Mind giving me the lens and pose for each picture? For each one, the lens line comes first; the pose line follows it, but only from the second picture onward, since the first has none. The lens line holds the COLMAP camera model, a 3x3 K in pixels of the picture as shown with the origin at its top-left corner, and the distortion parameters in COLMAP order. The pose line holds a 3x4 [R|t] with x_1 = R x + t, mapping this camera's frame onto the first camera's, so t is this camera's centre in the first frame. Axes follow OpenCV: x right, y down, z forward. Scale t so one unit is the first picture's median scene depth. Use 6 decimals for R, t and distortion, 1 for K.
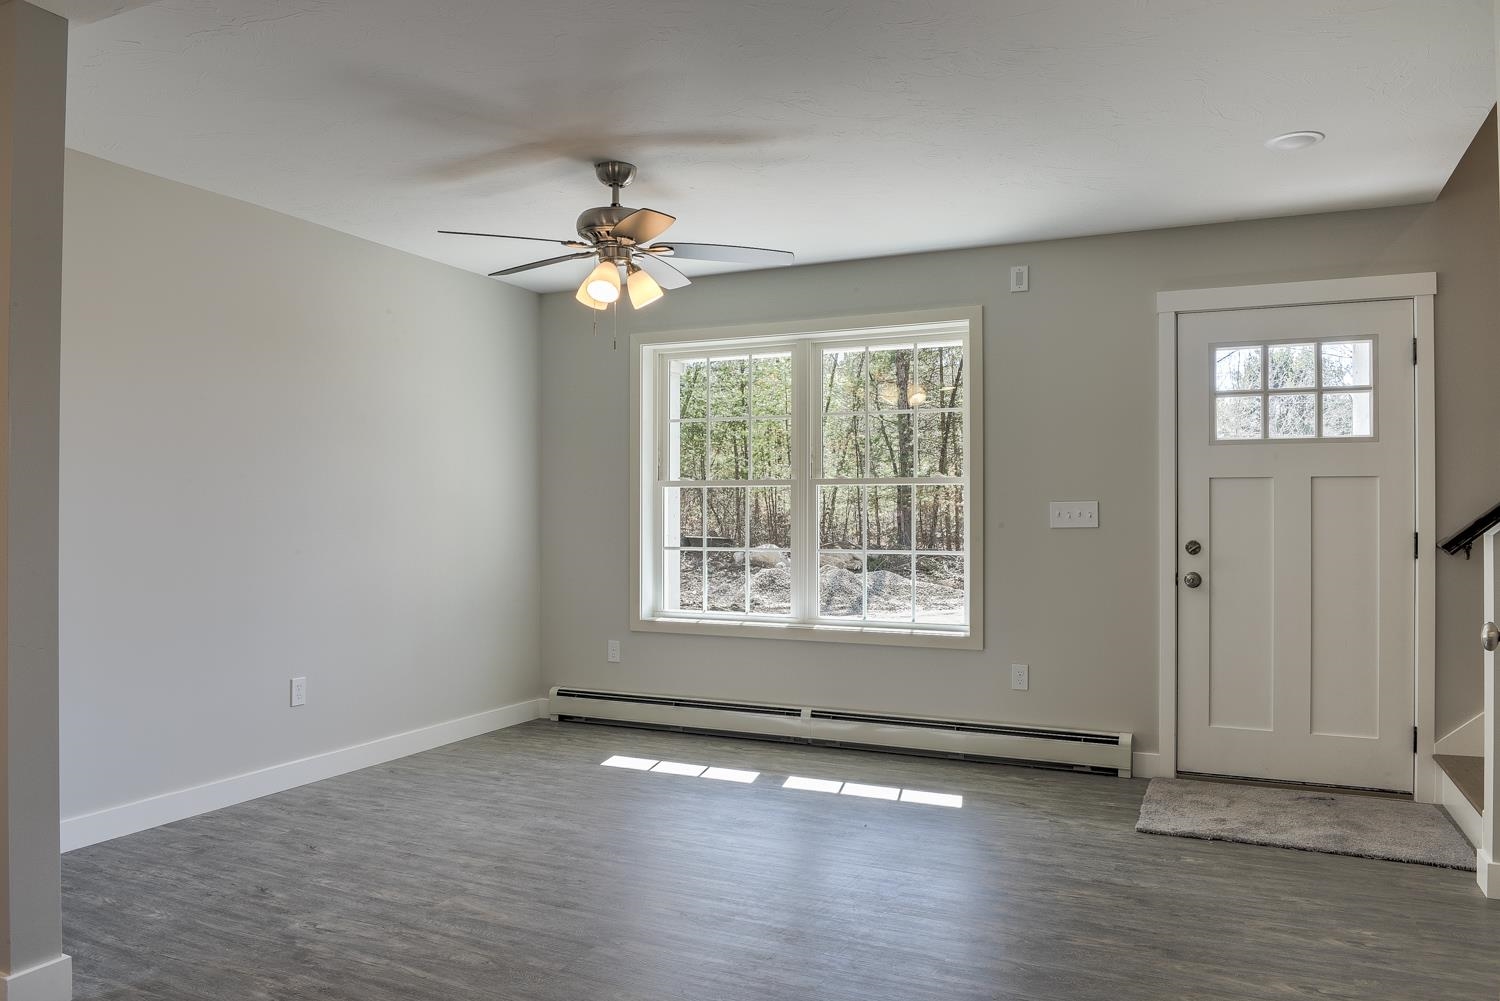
lens RADIAL K [[1085.8, 0, 750.0], [0, 1085.8, 500.5], [0, 0, 1]] dist [-0.001033, -0.001023]
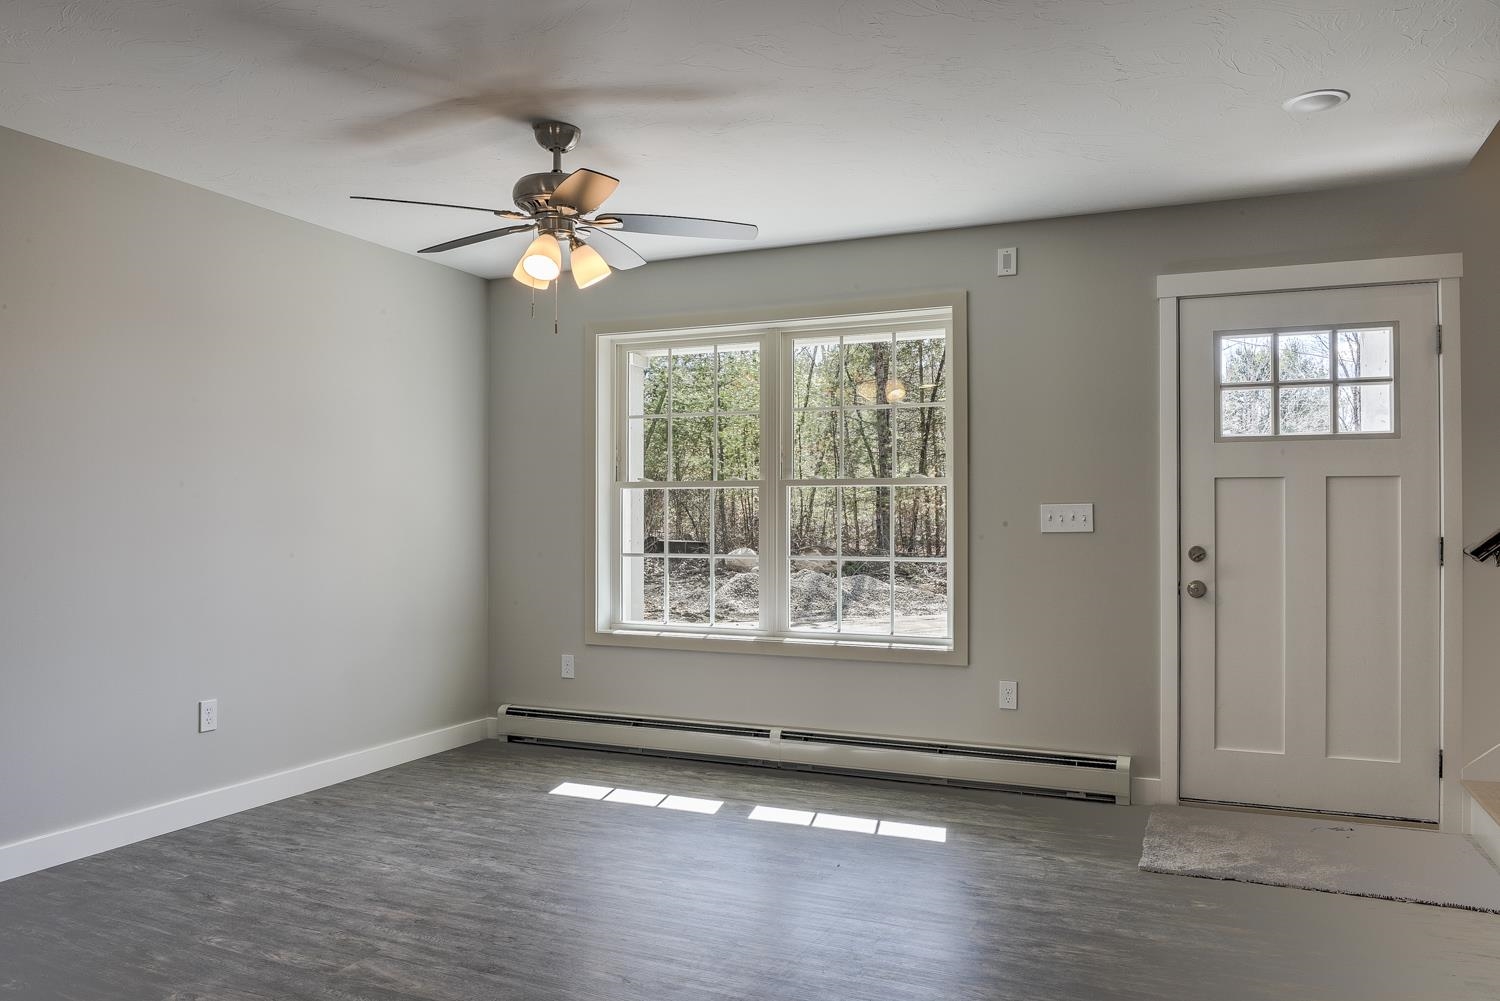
lens RADIAL K [[1103.5, 0, 725.1], [0, 1103.5, 500.9], [0, 0, 1]] dist [-0.002009, 0.000206]
pose [[0.999999, -0.000792, -0.001446, 0.012417], [0.000789, 0.999997, -0.002135, 0.000333], [0.001447, 0.002134, 0.999997, 0.076142]]
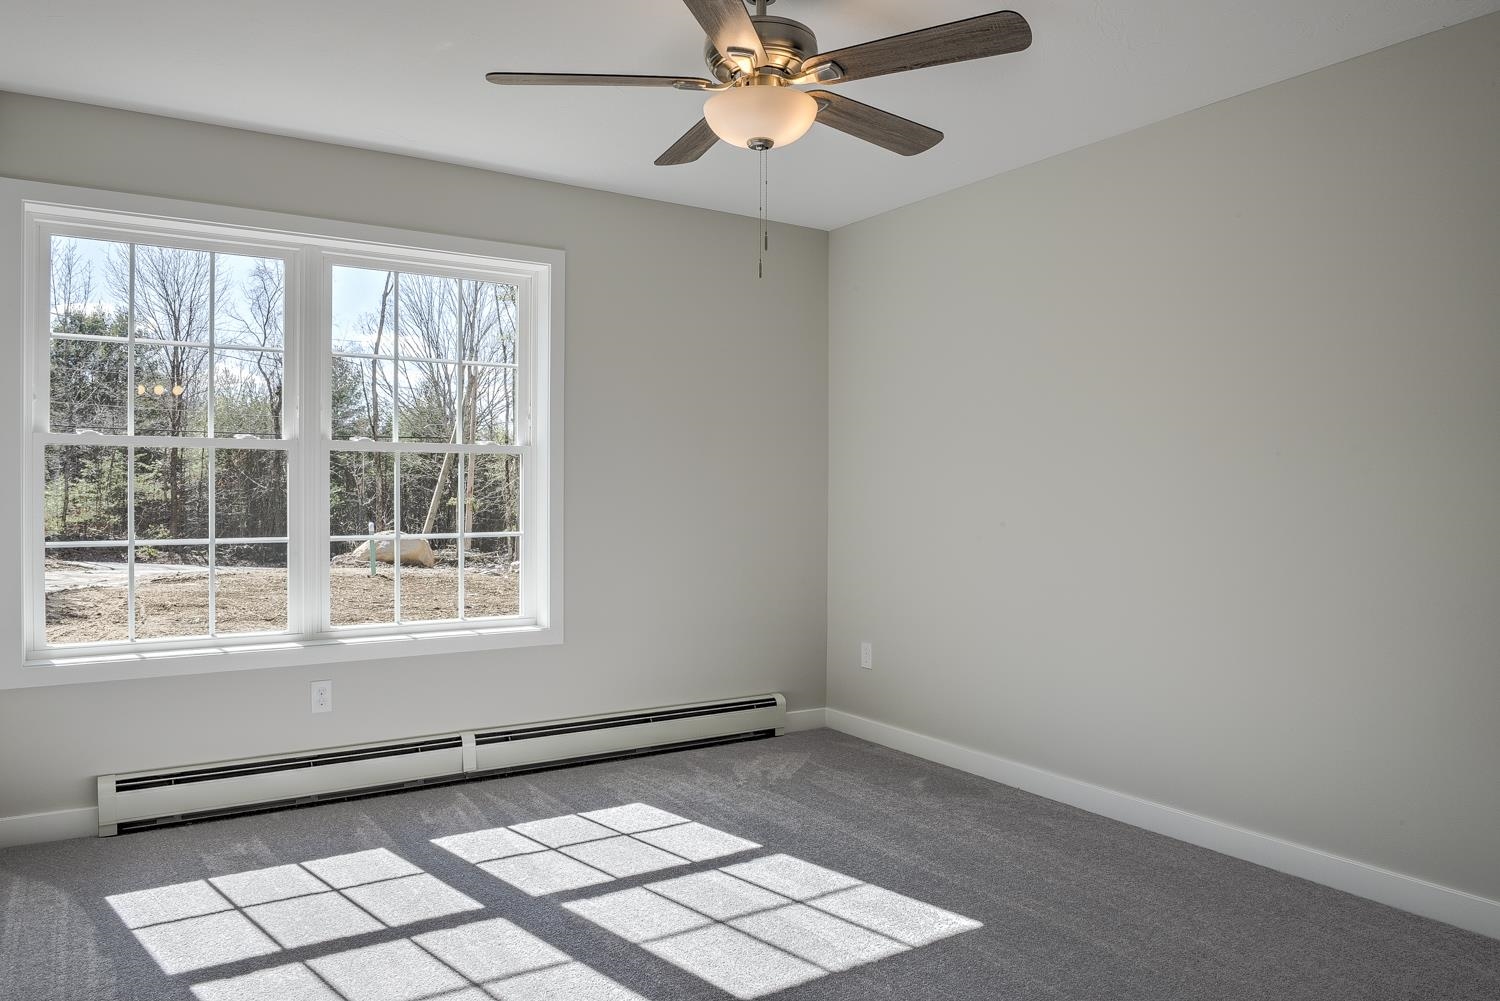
lens RADIAL K [[1279.9, 0, 749.4], [0, 1279.9, 479.1], [0, 0, 1]] dist [-0.001839, 0.002361]
pose [[0.470493, 0.006577, 0.882379, -0.794817], [-0.010043, 0.999947, -0.002098, 0.007803], [-0.882347, -0.007875, 0.470534, 0.456911]]
